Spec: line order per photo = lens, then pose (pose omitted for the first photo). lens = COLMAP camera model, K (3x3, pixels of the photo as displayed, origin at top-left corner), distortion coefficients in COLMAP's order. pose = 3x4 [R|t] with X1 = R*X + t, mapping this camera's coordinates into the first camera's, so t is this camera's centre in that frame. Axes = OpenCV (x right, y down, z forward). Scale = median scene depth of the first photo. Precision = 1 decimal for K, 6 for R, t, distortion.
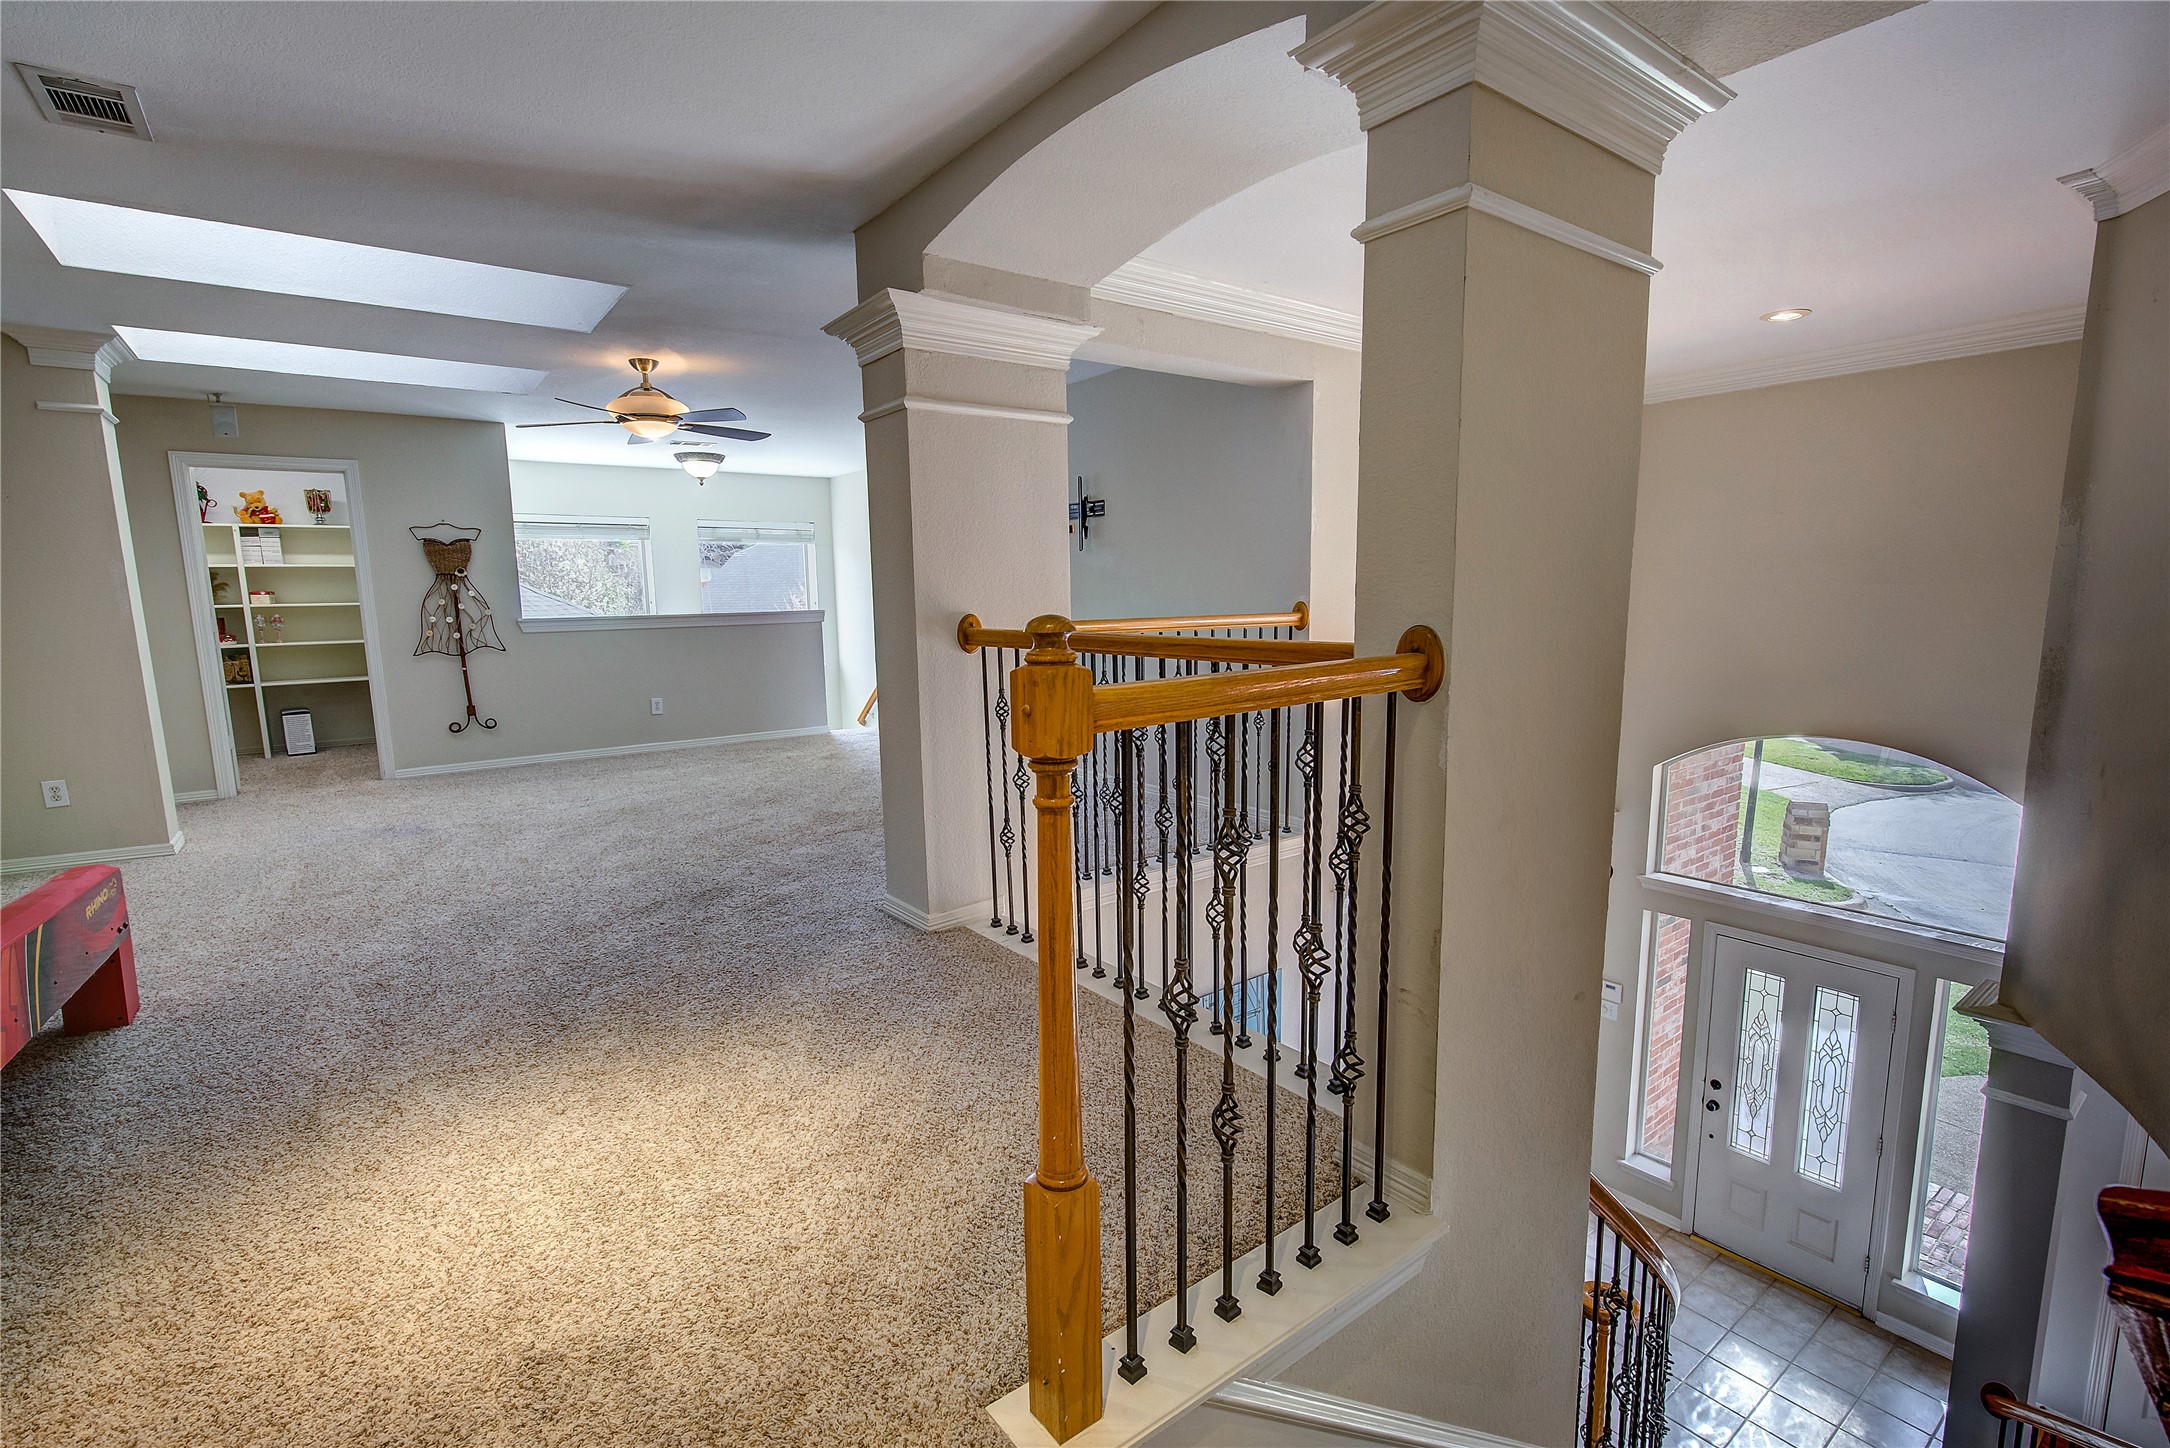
lens RADIAL K [[986.1, 0, 1127.2], [0, 986.1, 746.3], [0, 0, 1]] dist [-0.008390, 0.001656]
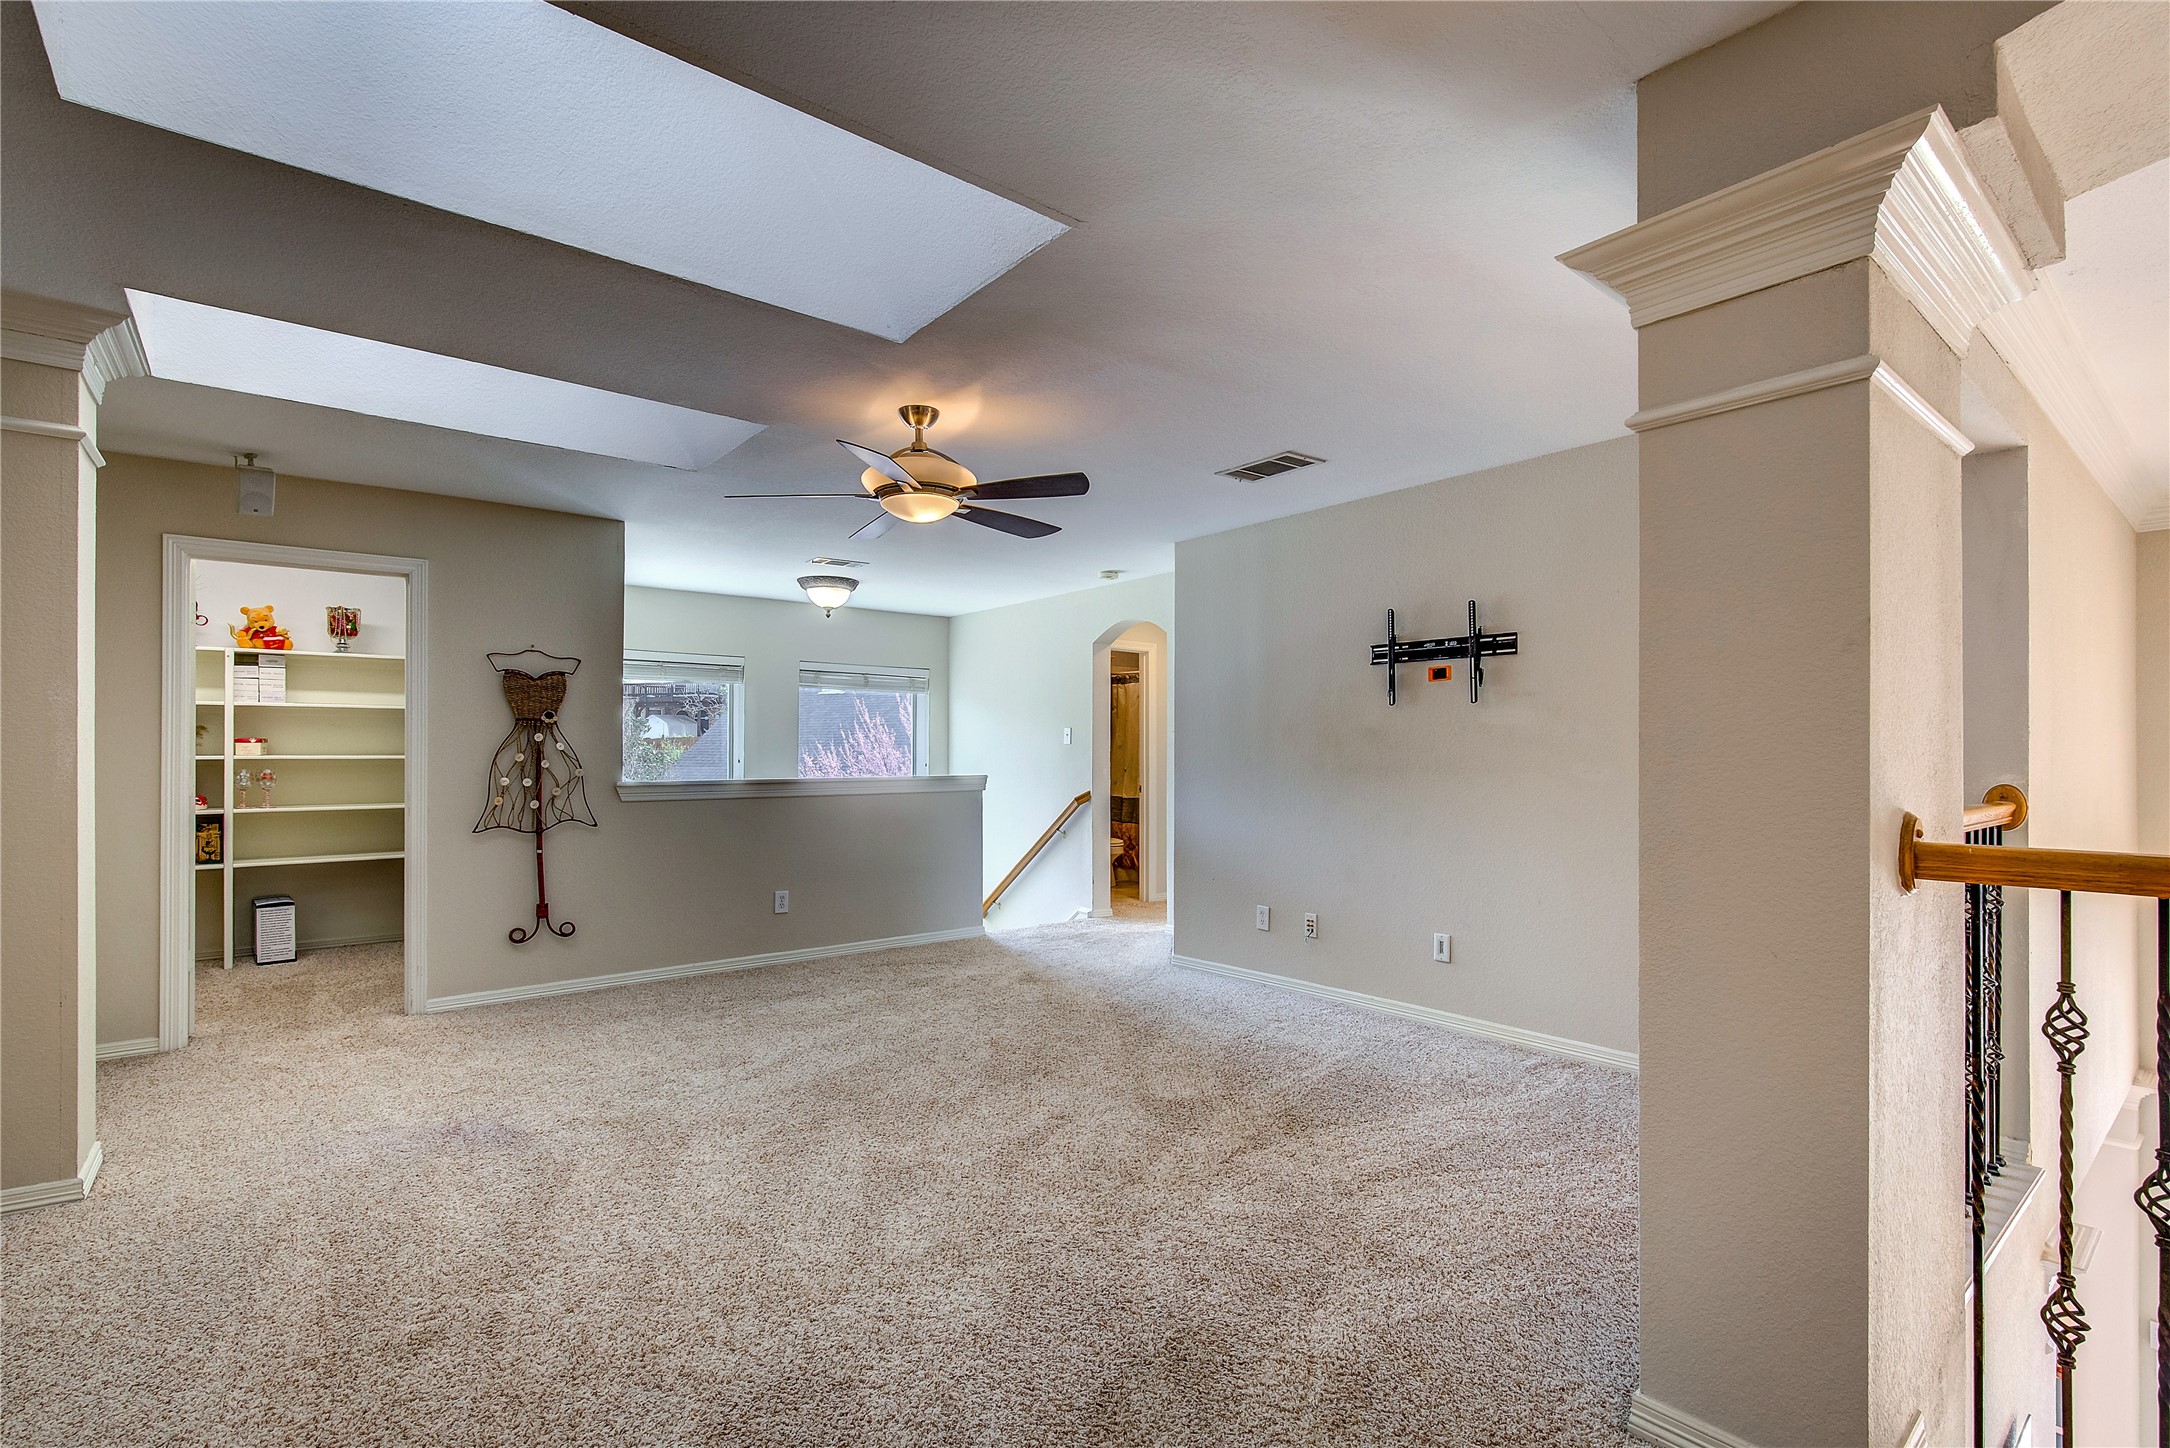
lens RADIAL K [[986.1, 0, 1098.0], [0, 986.1, 762.8], [0, 0, 1]] dist [-0.008390, 0.001656]
pose [[0.999471, 0.017460, 0.027422, -0.294086], [-0.013206, 0.988858, -0.148274, -0.042497], [-0.029705, 0.147833, 0.988566, 0.280350]]
